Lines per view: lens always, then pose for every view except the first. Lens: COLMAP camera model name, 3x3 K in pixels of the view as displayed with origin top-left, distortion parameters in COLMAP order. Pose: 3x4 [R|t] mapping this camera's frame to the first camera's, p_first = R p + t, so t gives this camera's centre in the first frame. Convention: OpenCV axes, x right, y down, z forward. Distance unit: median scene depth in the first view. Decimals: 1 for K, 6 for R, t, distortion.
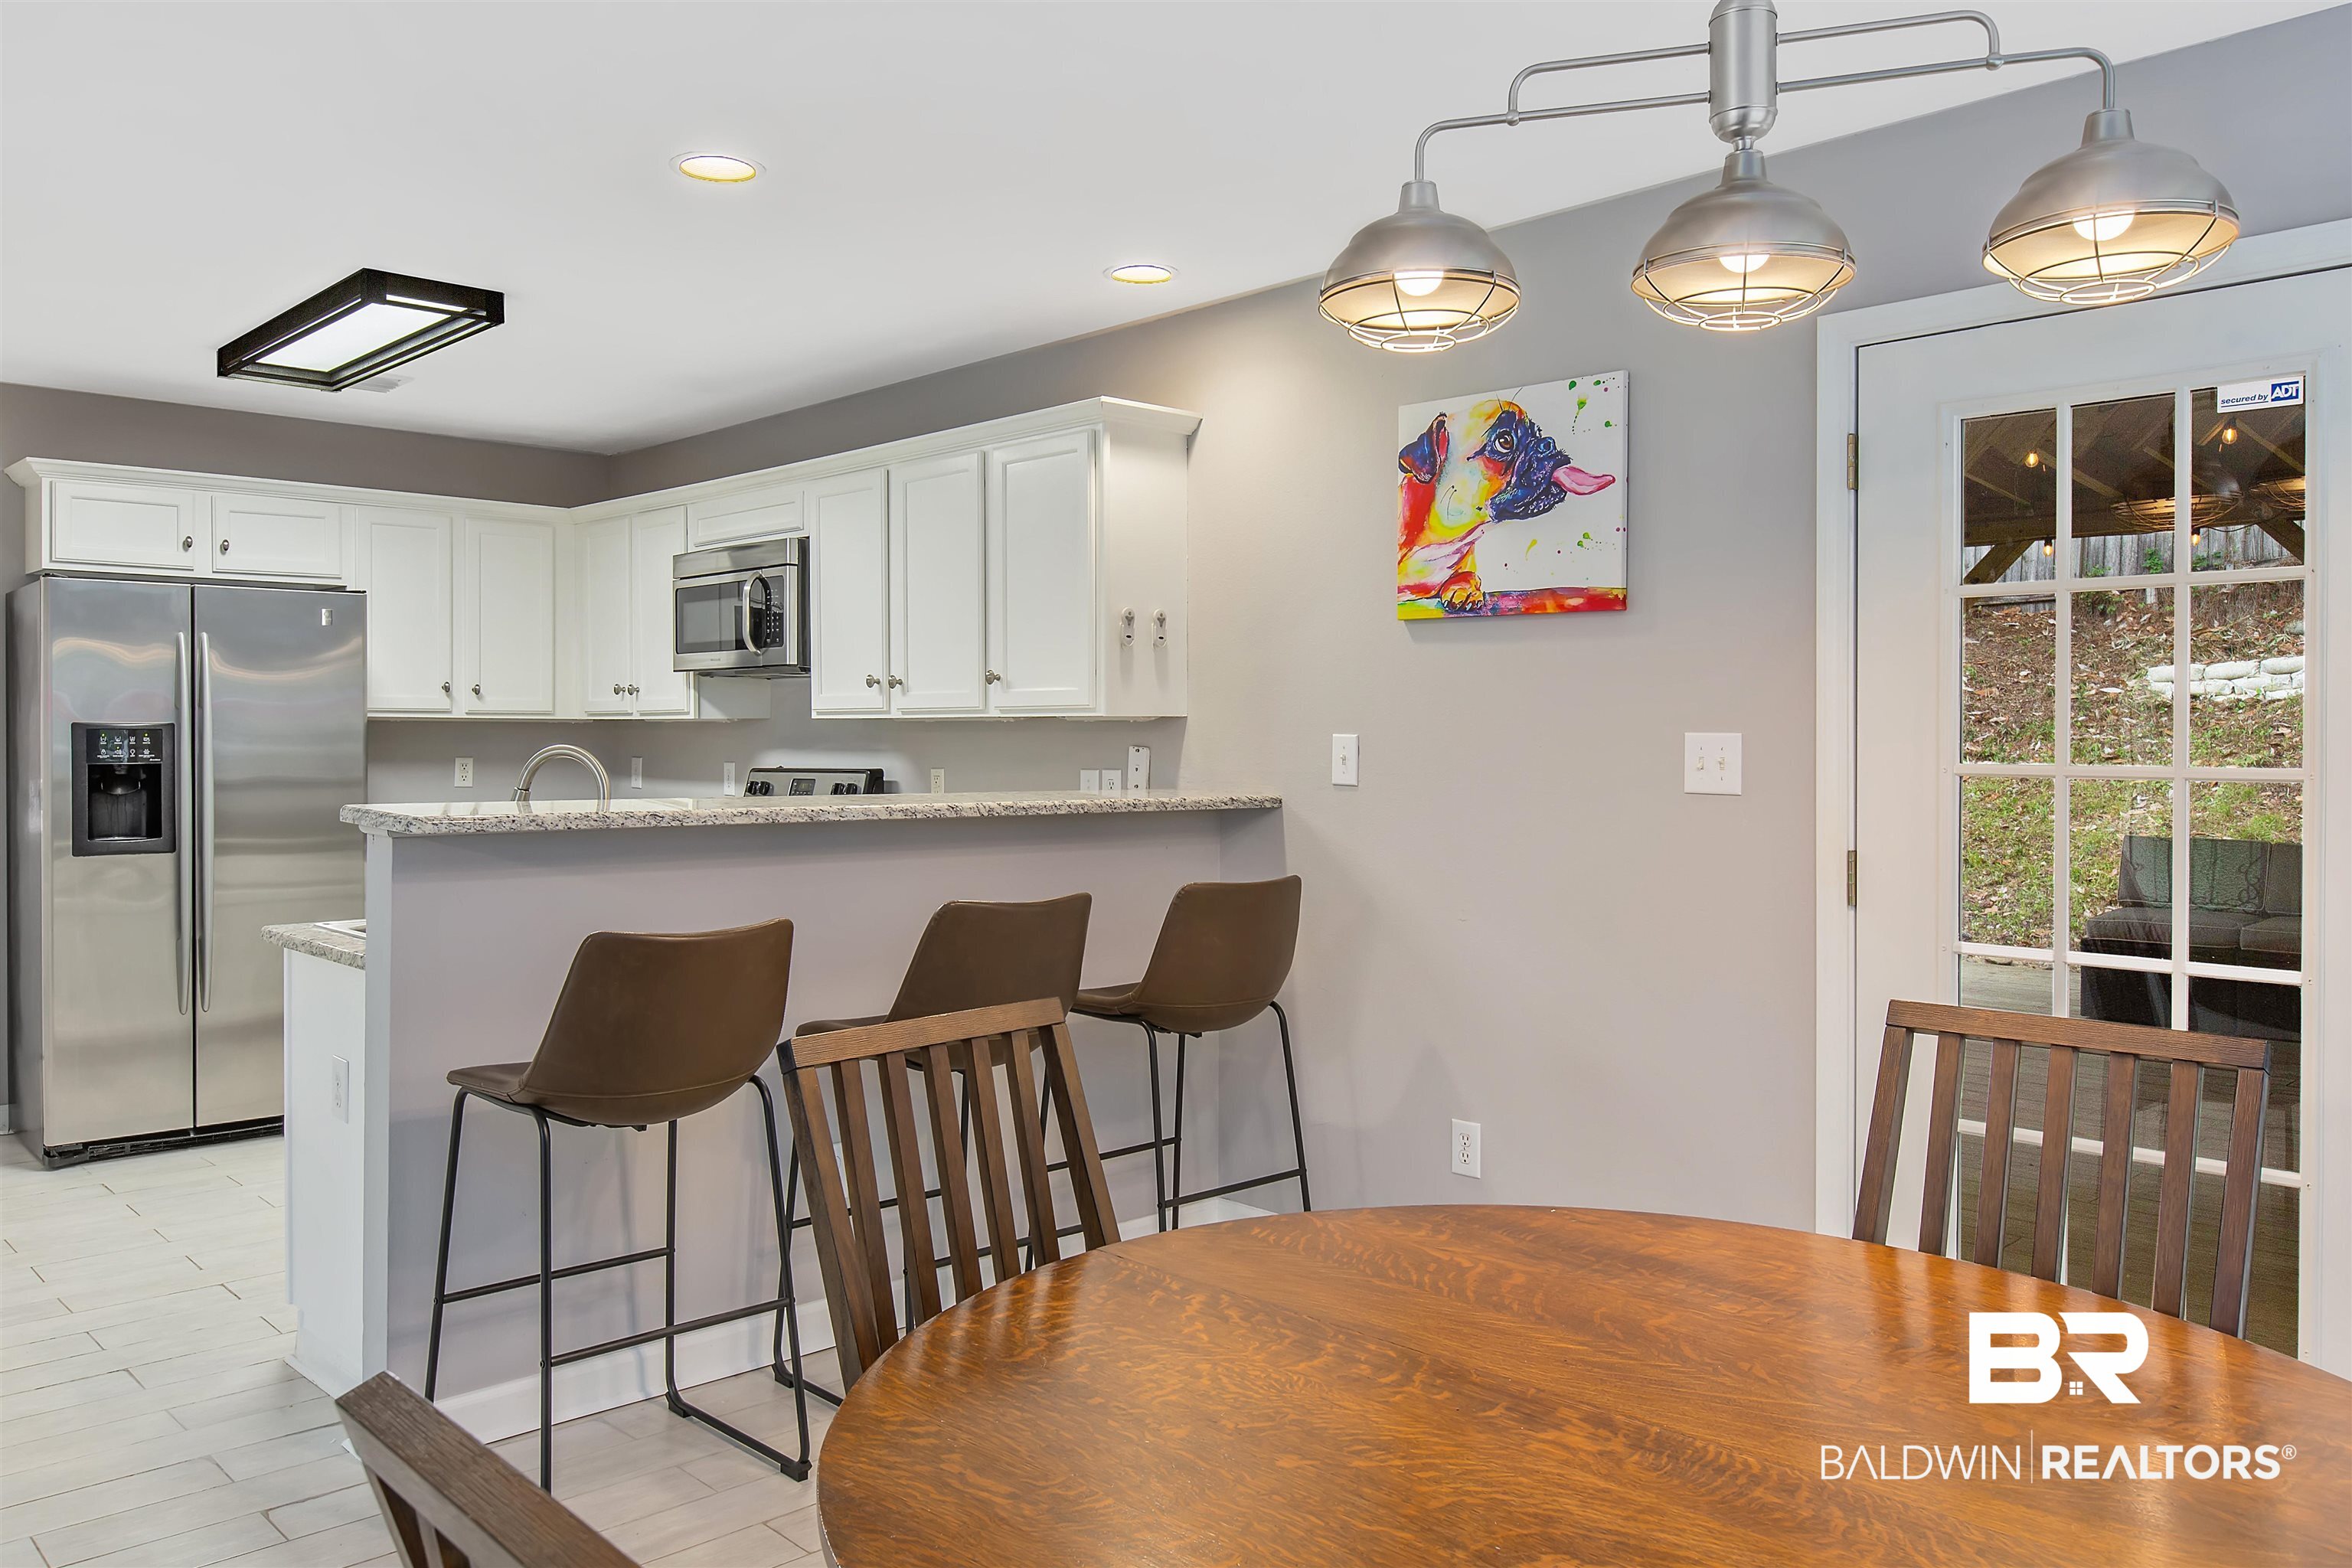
lens RADIAL K [[1719.0, 0, 1172.3], [0, 1719.0, 768.1], [0, 0, 1]] dist [0.005003, 0.003851]
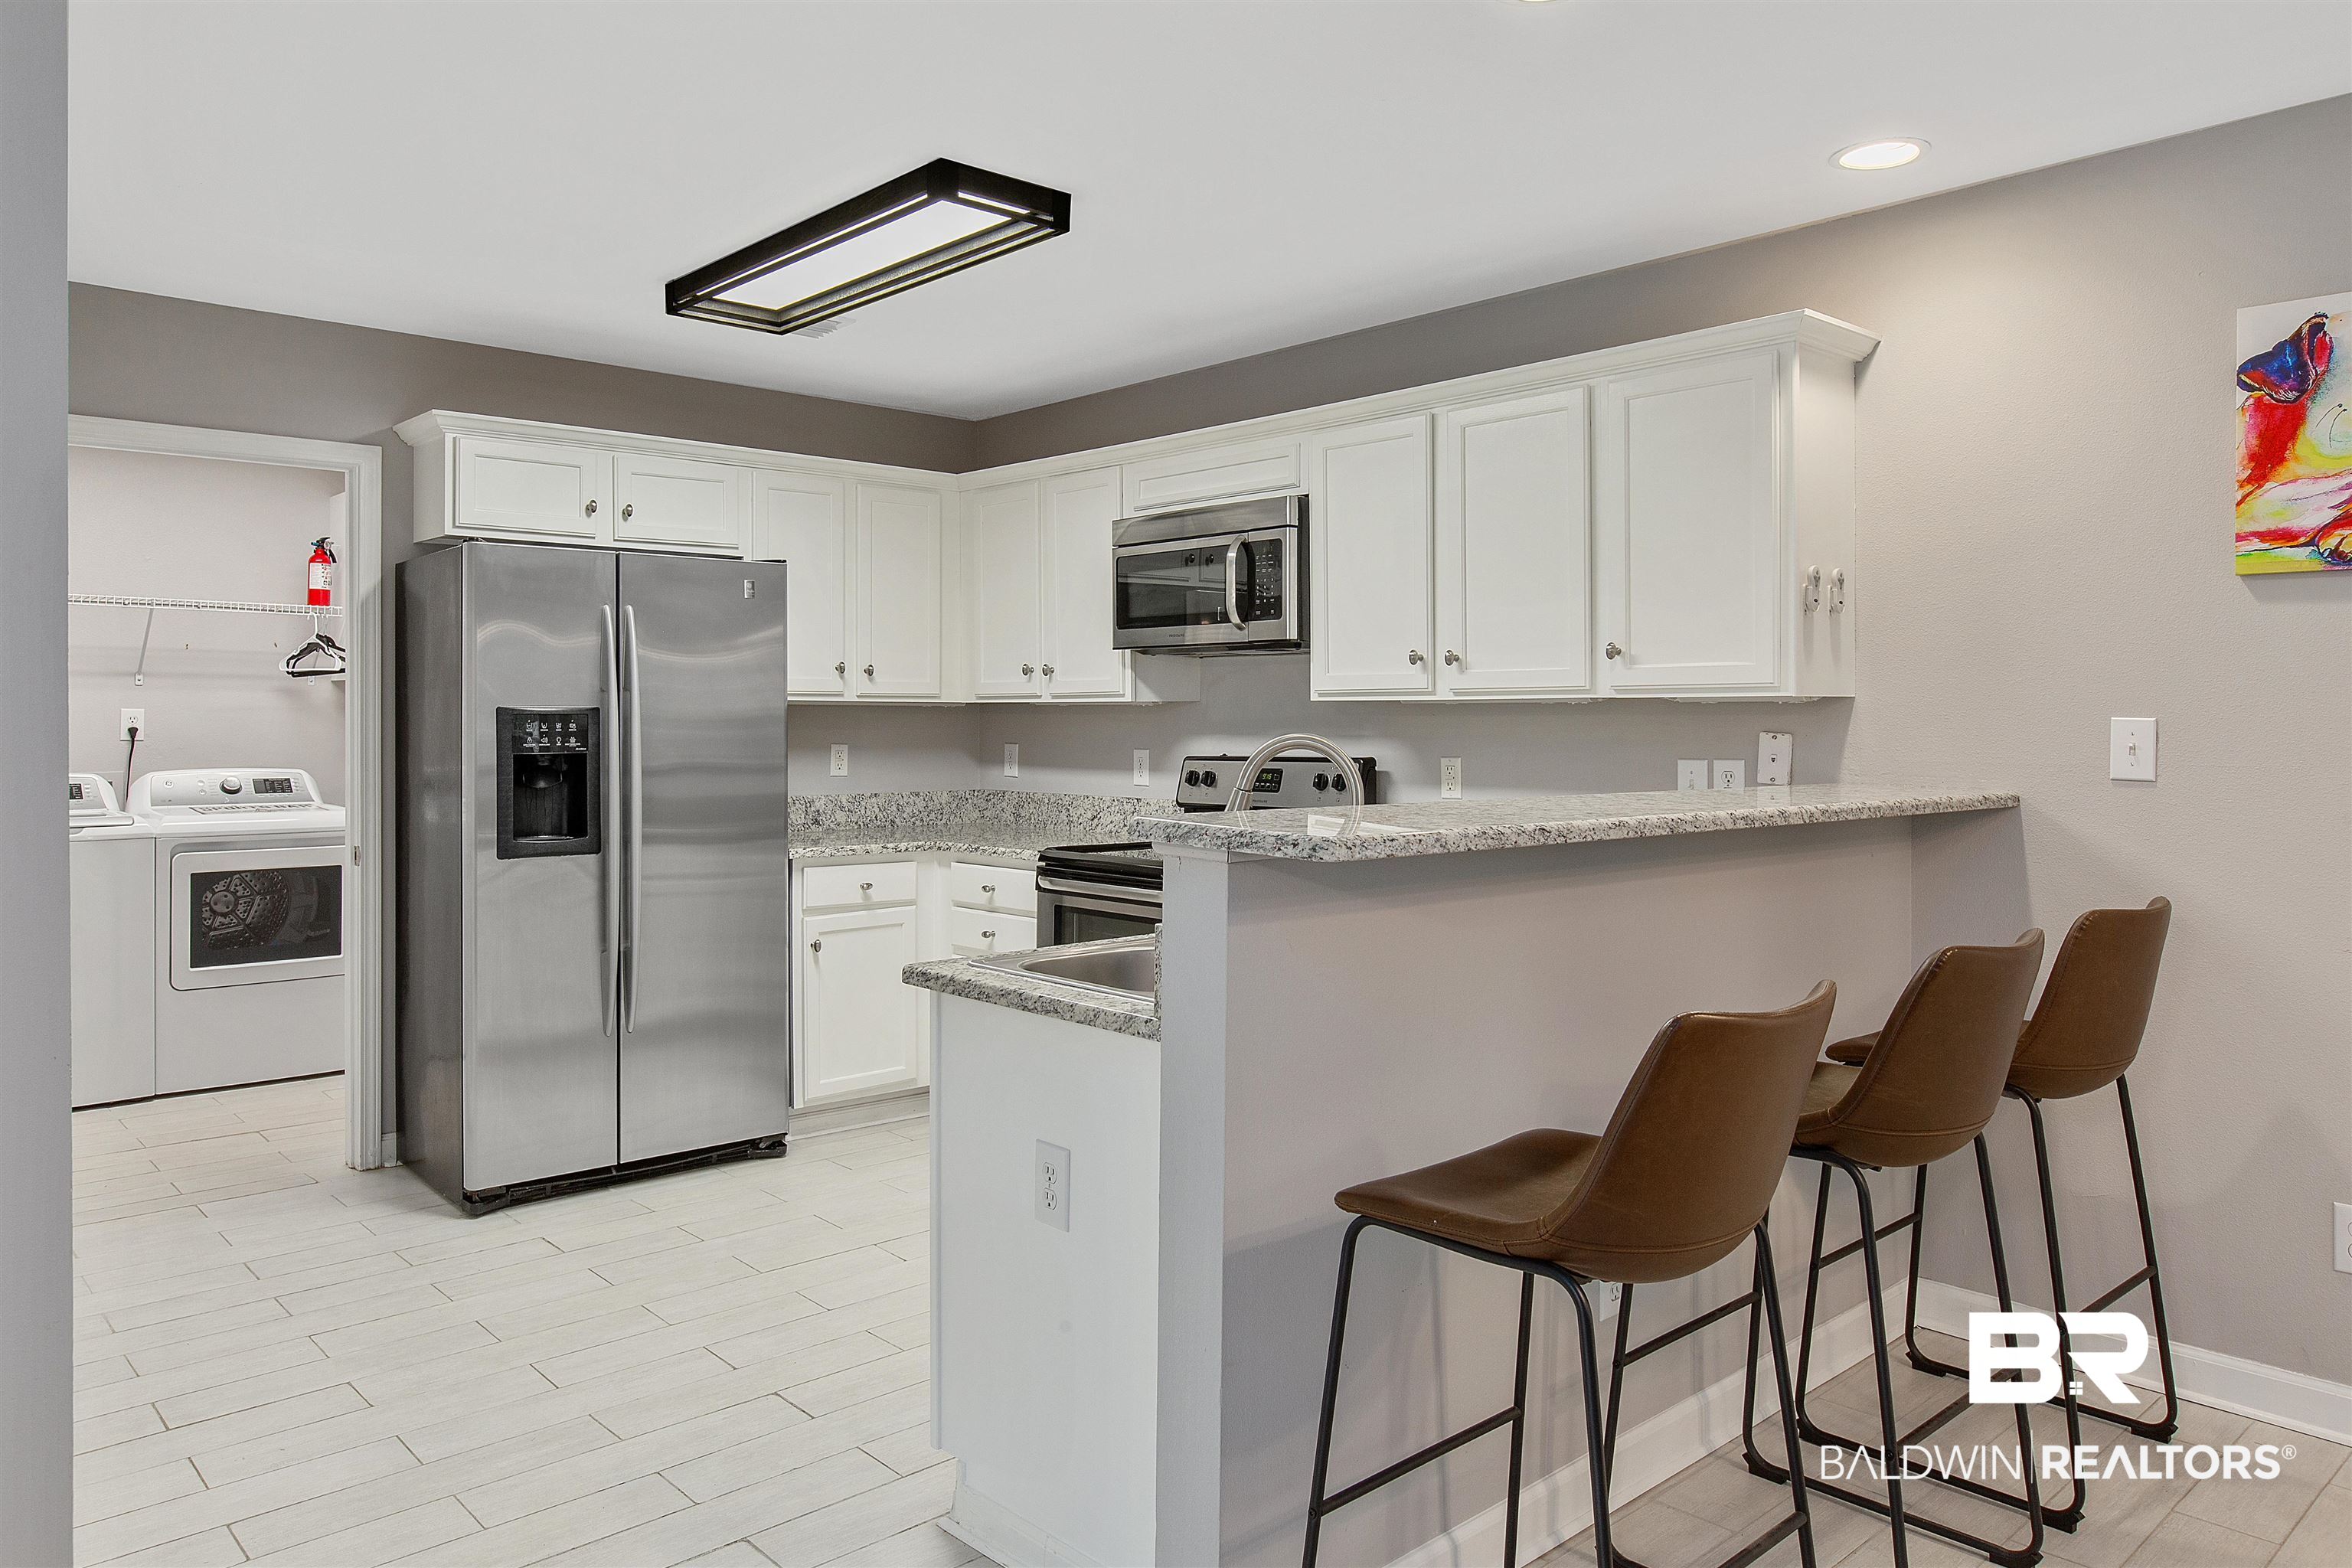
lens RADIAL K [[1575.7, 0, 1149.1], [0, 1575.7, 722.0], [0, 0, 1]] dist [0.000129, 0.002971]
pose [[0.999657, -0.001200, -0.026146, -0.285072], [0.000739, 0.999844, -0.017629, -0.004115], [0.026163, 0.017603, 0.999503, 0.203657]]
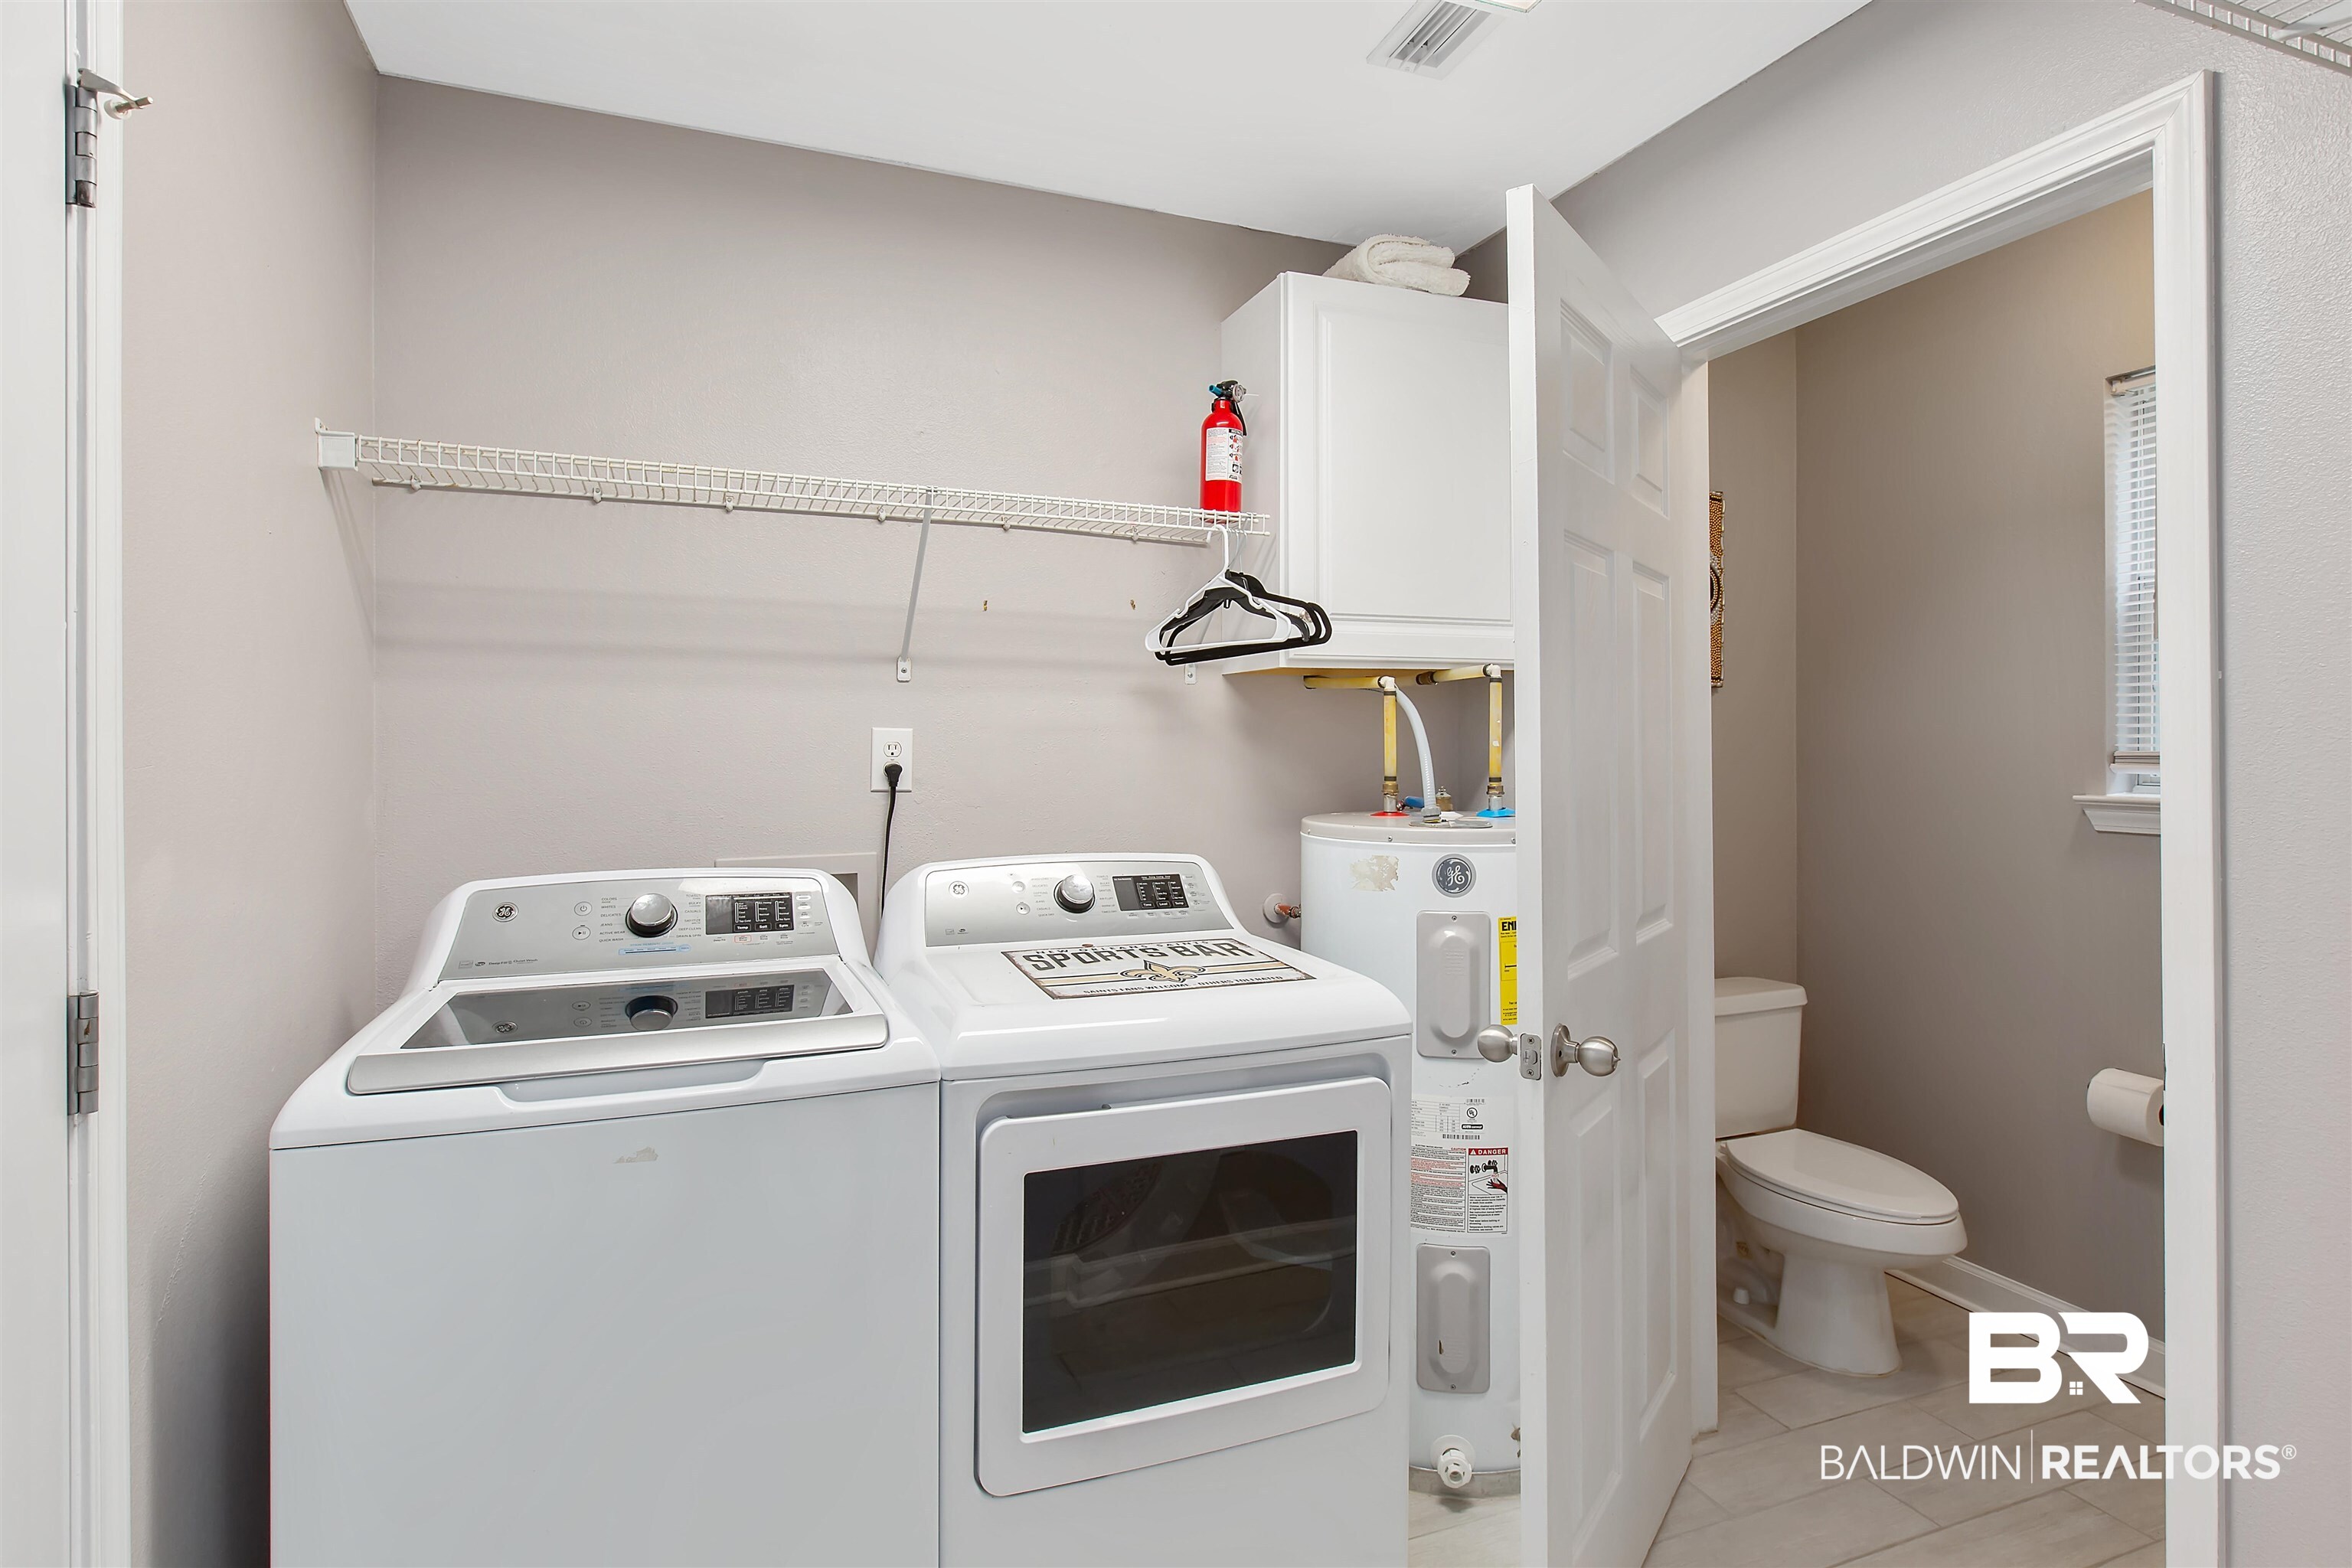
lens RADIAL K [[1209.1, 0, 1174.6], [0, 1209.1, 727.6], [0, 0, 1]] dist [0.002912, 0.000147]
pose [[0.931098, -0.003087, -0.364757, -0.630852], [-0.005644, 0.999723, -0.022869, -0.018362], [0.364726, 0.023352, 0.930822, 0.712292]]
